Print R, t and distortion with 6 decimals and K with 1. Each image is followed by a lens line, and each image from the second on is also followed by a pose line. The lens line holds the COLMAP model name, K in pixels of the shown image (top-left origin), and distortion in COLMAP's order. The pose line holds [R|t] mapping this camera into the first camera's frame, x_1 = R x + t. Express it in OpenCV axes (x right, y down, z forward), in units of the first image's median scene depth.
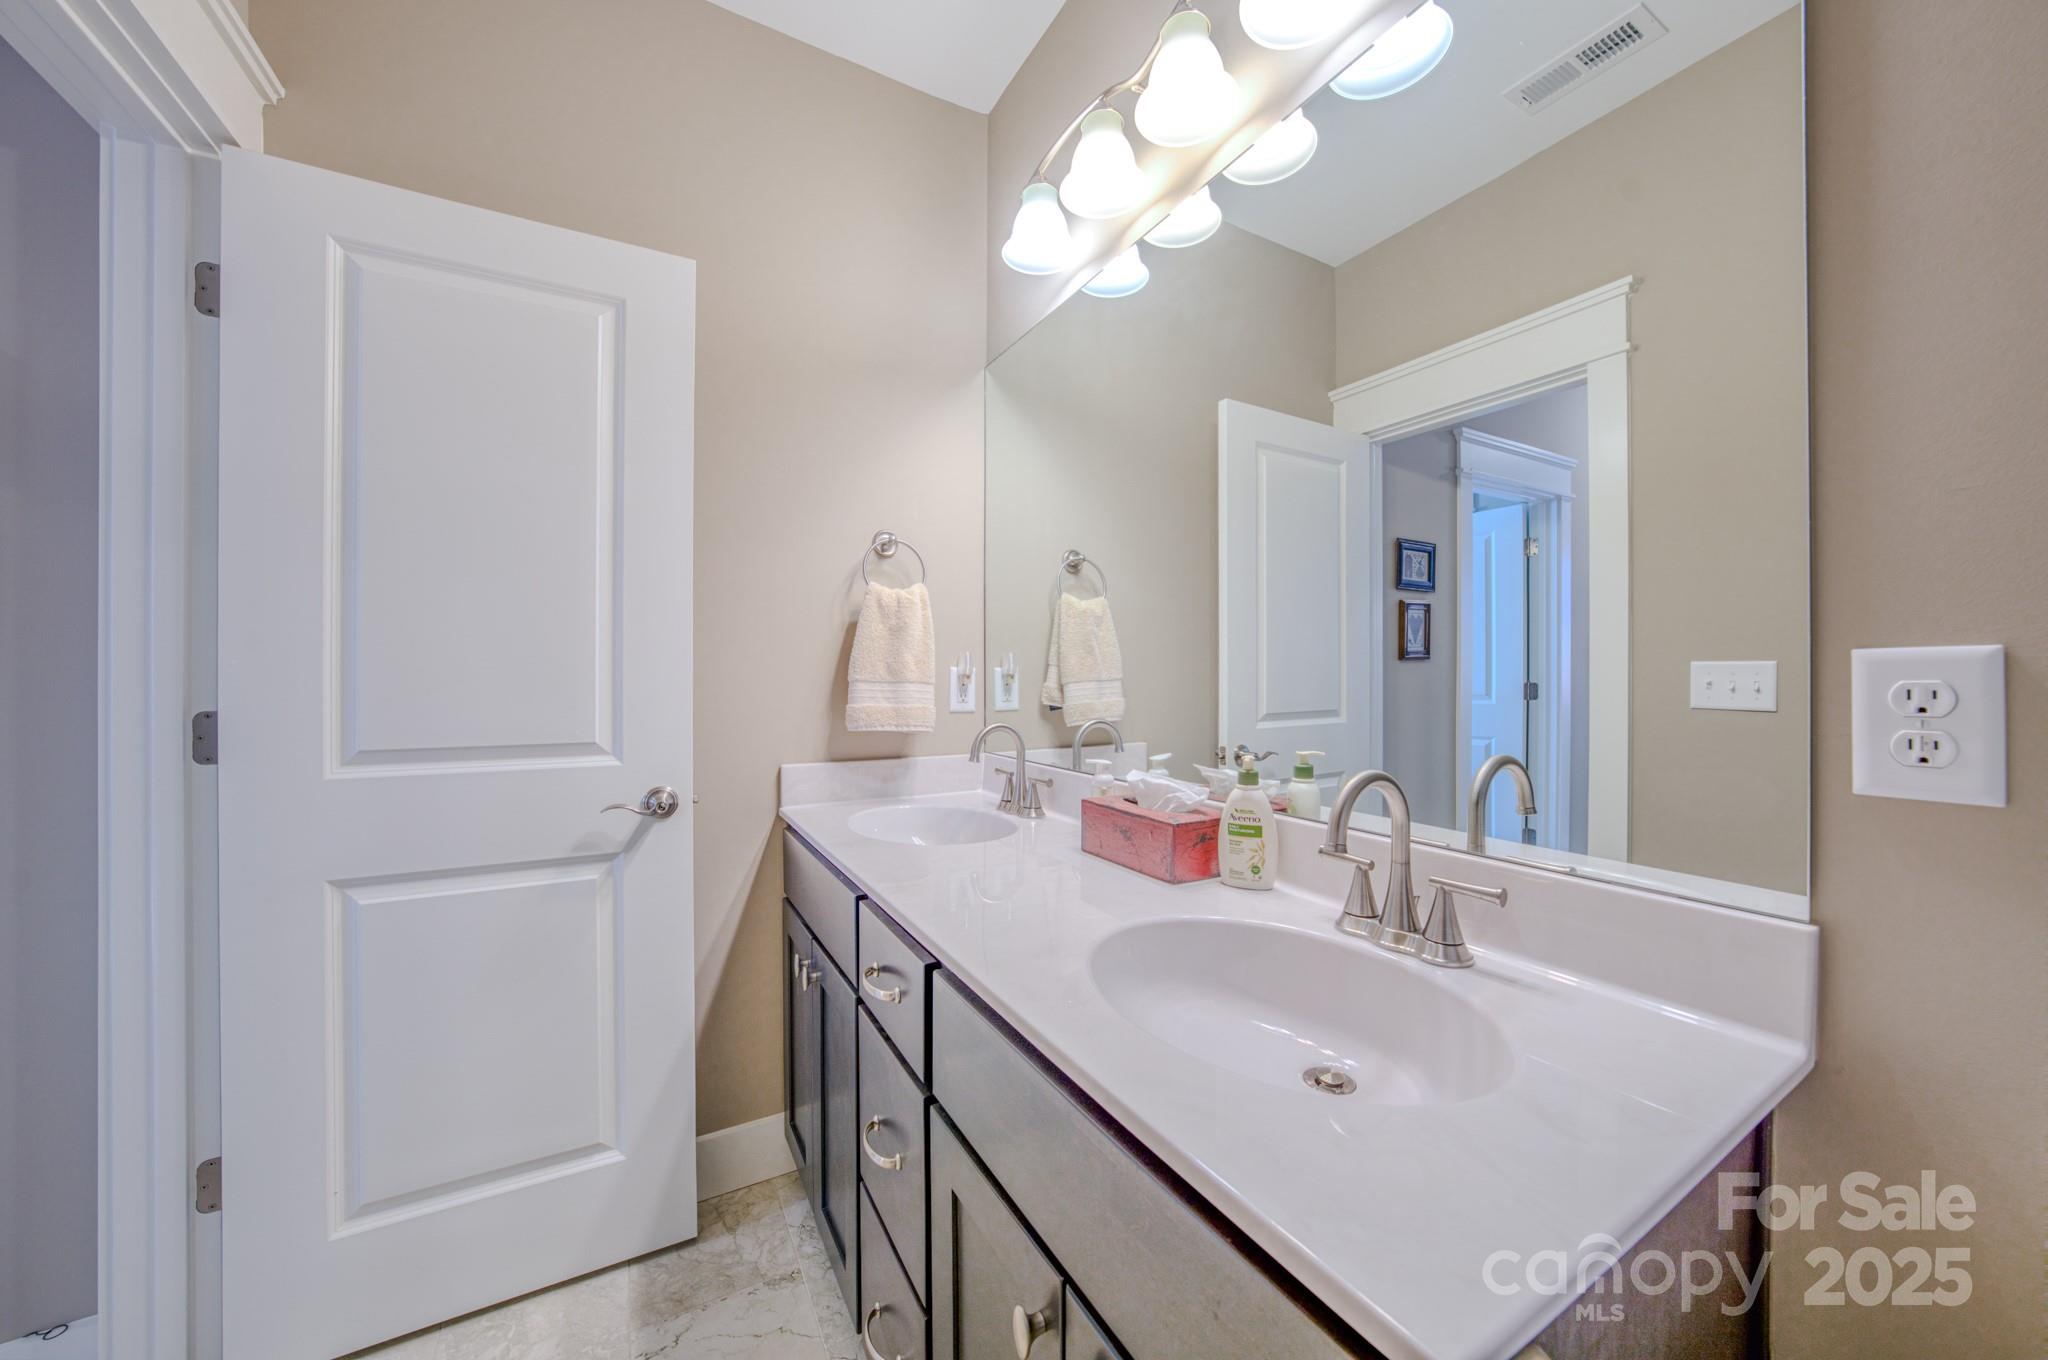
lens RADIAL K [[715.3, 0, 1024.0], [0, 715.3, 680.0], [0, 0, 1]] dist [-0.026258, 0.005783]
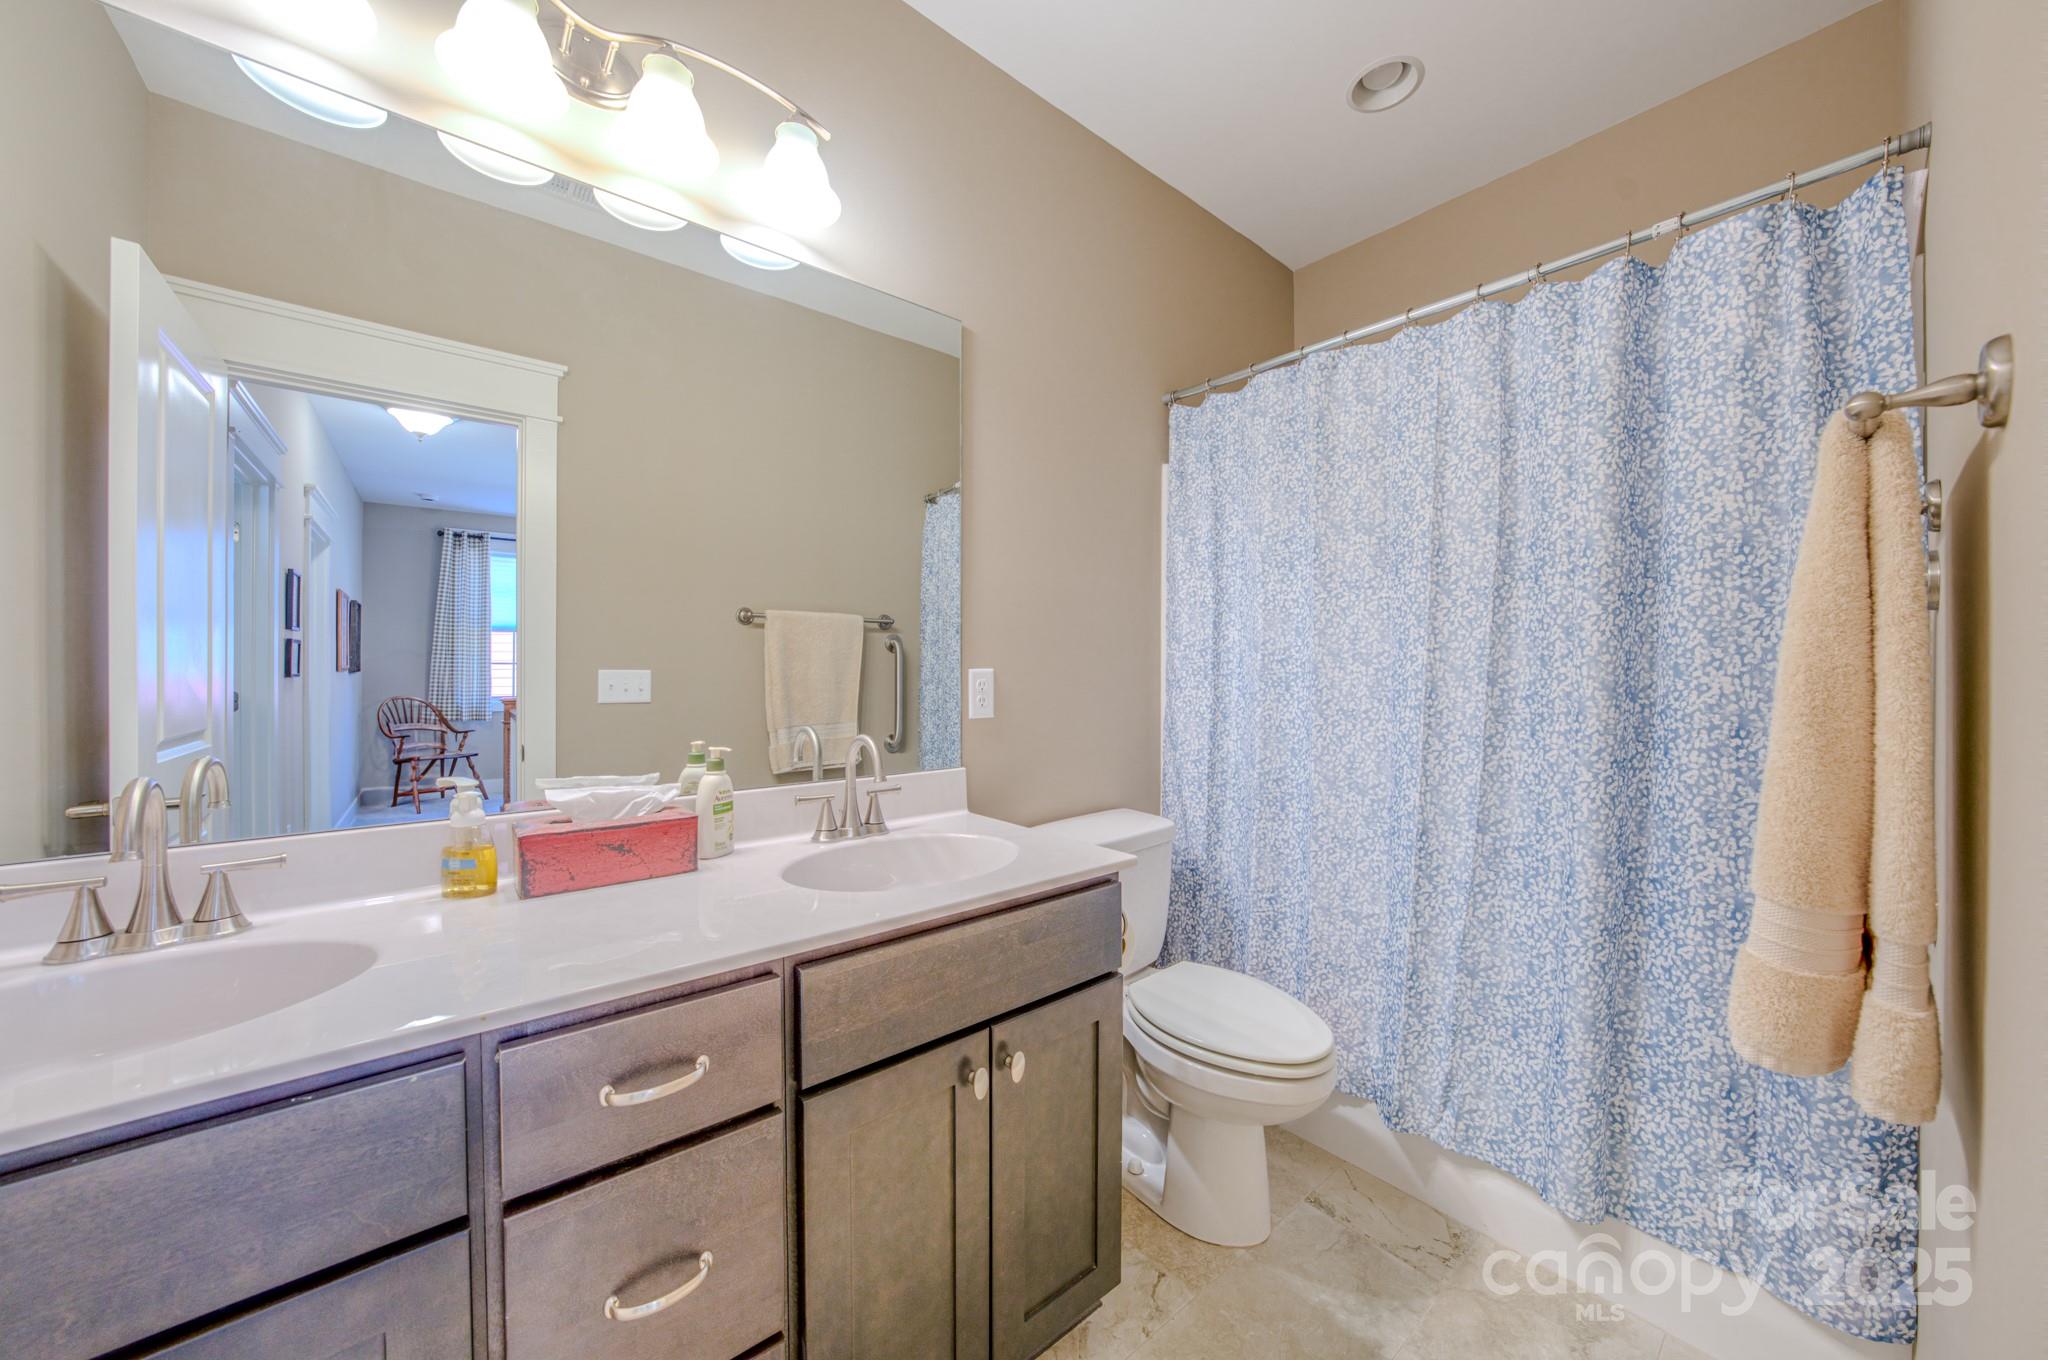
lens RADIAL K [[715.3, 0, 1024.0], [0, 715.3, 680.0], [0, 0, 1]] dist [-0.026258, 0.005783]
pose [[-0.139617, -0.005431, 0.990191, -1.027873], [0.013586, 0.999880, 0.007400, -0.009621], [-0.990112, 0.014486, -0.139527, 0.708046]]
